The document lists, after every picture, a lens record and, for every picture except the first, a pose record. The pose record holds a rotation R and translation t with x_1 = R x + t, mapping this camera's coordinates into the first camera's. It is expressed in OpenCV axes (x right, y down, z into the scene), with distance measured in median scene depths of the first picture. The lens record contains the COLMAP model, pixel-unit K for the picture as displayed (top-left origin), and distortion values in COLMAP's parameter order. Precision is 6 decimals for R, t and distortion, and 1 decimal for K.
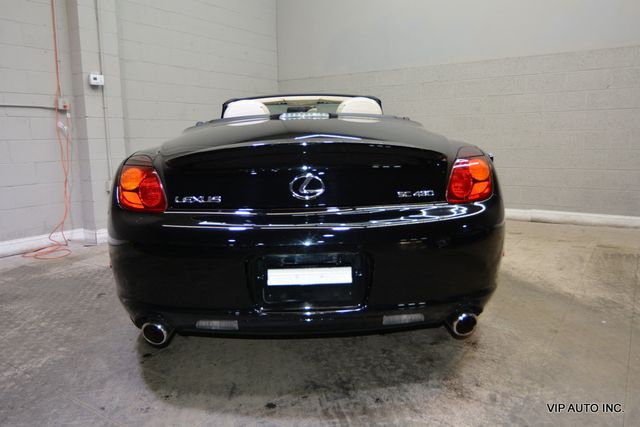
lens RADIAL K [[485.2, 0, 317.7], [0, 485.2, 211.0], [0, 0, 1]] dist [-0.011439, 0.005999]
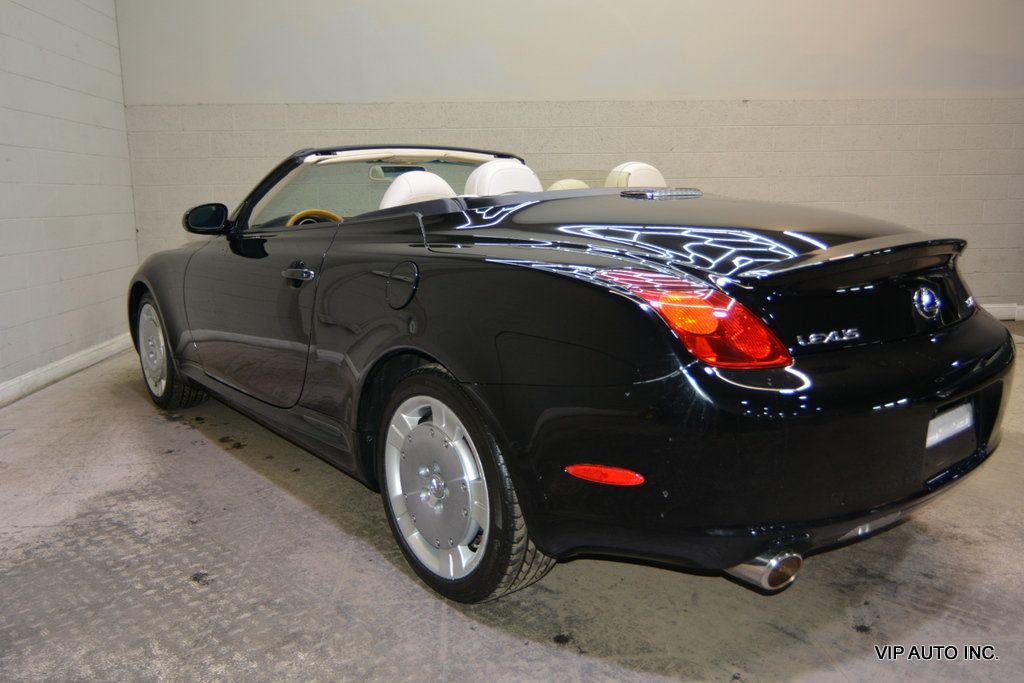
lens RADIAL K [[773.4, 0, 507.4], [0, 773.4, 337.5], [0, 0, 1]] dist [-0.010569, 0.005817]
pose [[0.792541, -0.102978, 0.601061, -0.675438], [0.092677, 0.994529, 0.048189, -0.062058], [-0.602736, 0.017513, 0.797749, 0.266370]]
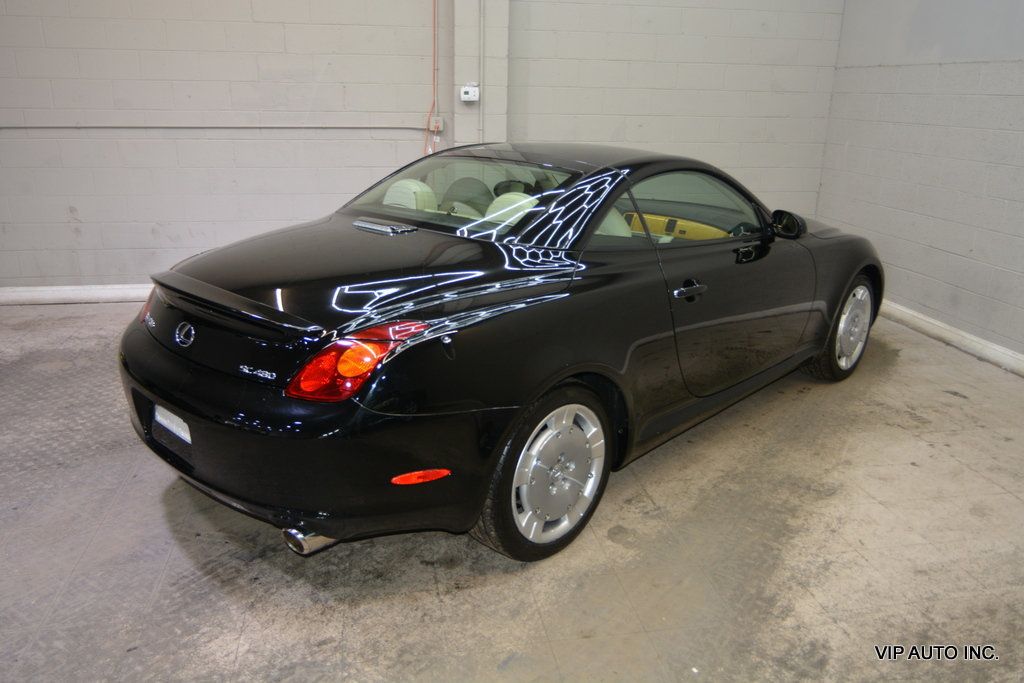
lens RADIAL K [[785.8, 0, 507.5], [0, 785.8, 338.4], [0, 0, 1]] dist [-0.008165, 0.002843]
pose [[0.696787, 0.246230, -0.673690, 0.824459], [-0.137774, 0.967687, 0.211187, -0.258084], [0.703922, -0.054335, 0.708196, 0.201203]]
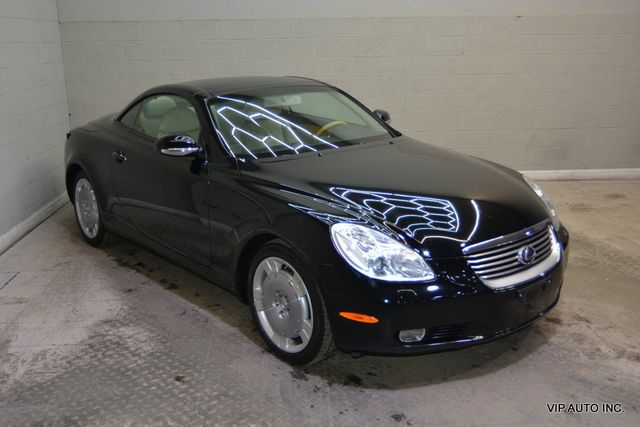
lens RADIAL K [[636.0, 0, 320.0], [0, 636.0, 212.3], [0, 0, 1]] dist [-0.006033, -0.001387]
pose [[0.795071, -0.153996, 0.586640, -0.878454], [0.091702, 0.986632, 0.134711, -0.215215], [-0.599543, -0.053309, 0.798565, 0.088113]]
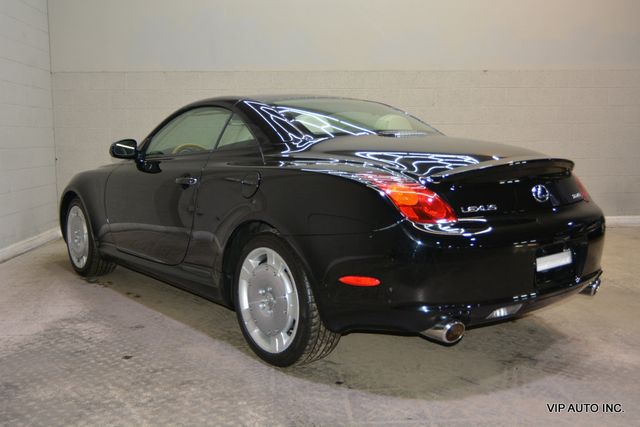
lens RADIAL K [[633.4, 0, 320.4], [0, 633.4, 212.7], [0, 0, 1]] dist [-0.008553, -0.001994]
pose [[0.794692, -0.061358, 0.603904, -0.852649], [0.087998, 0.996014, -0.014600, -0.014372], [-0.600601, 0.064745, 0.796923, 0.008167]]
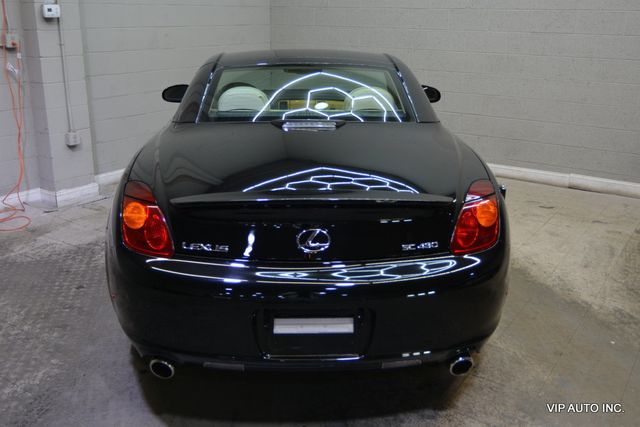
lens RADIAL K [[633.4, 0, 320.4], [0, 633.4, 212.7], [0, 0, 1]] dist [-0.008553, -0.001994]
pose [[0.999504, 0.027120, 0.016004, -0.017039], [-0.029293, 0.987245, 0.156491, -0.178971], [-0.011556, -0.156882, 0.987550, -0.172604]]
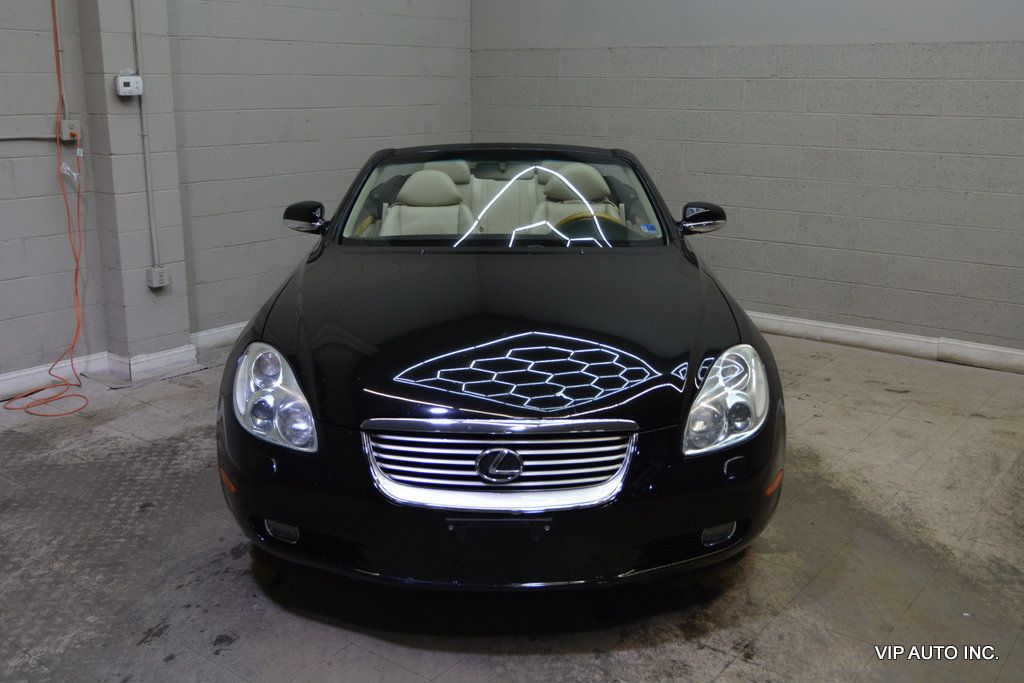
lens RADIAL K [[996.4, 0, 512.0], [0, 996.4, 340.0], [0, 0, 1]] dist [-0.006554, 0.000338]
pose [[0.998179, 0.037747, -0.047046, 0.053950], [-0.032653, 0.993967, 0.104703, -0.184164], [0.050714, -0.102976, 0.993390, -0.180737]]
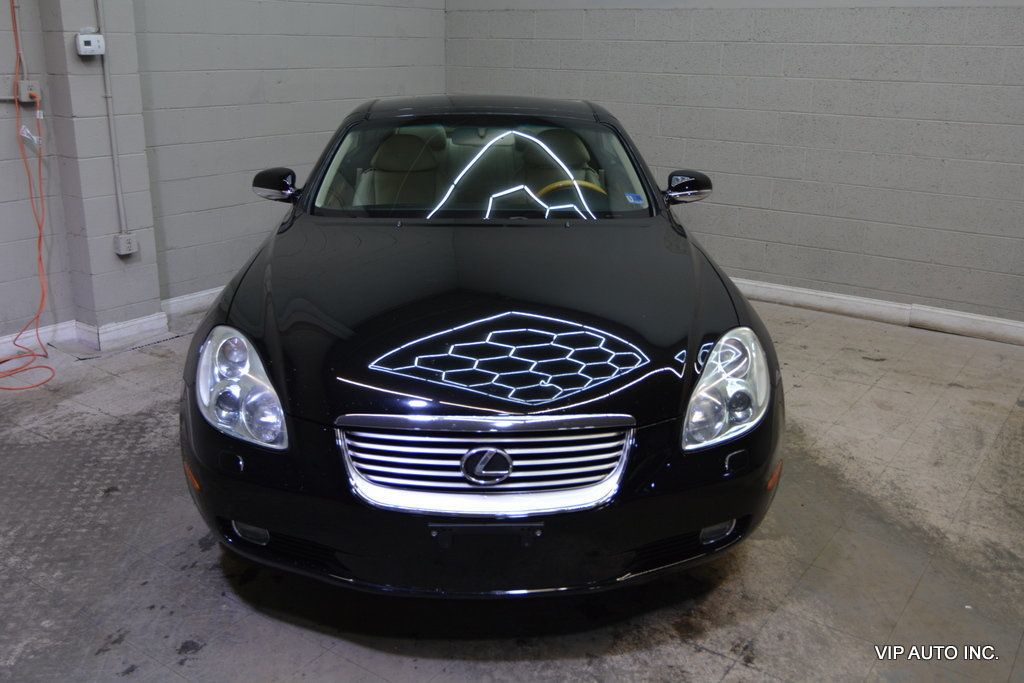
lens RADIAL K [[937.5, 0, 510.3], [0, 937.5, 337.4], [0, 0, 1]] dist [-0.016246, 0.006096]
pose [[0.999185, 0.038186, -0.013095, 0.029989], [-0.035733, 0.987547, 0.153213, -0.202259], [0.018783, -0.152620, 0.988106, -0.048582]]
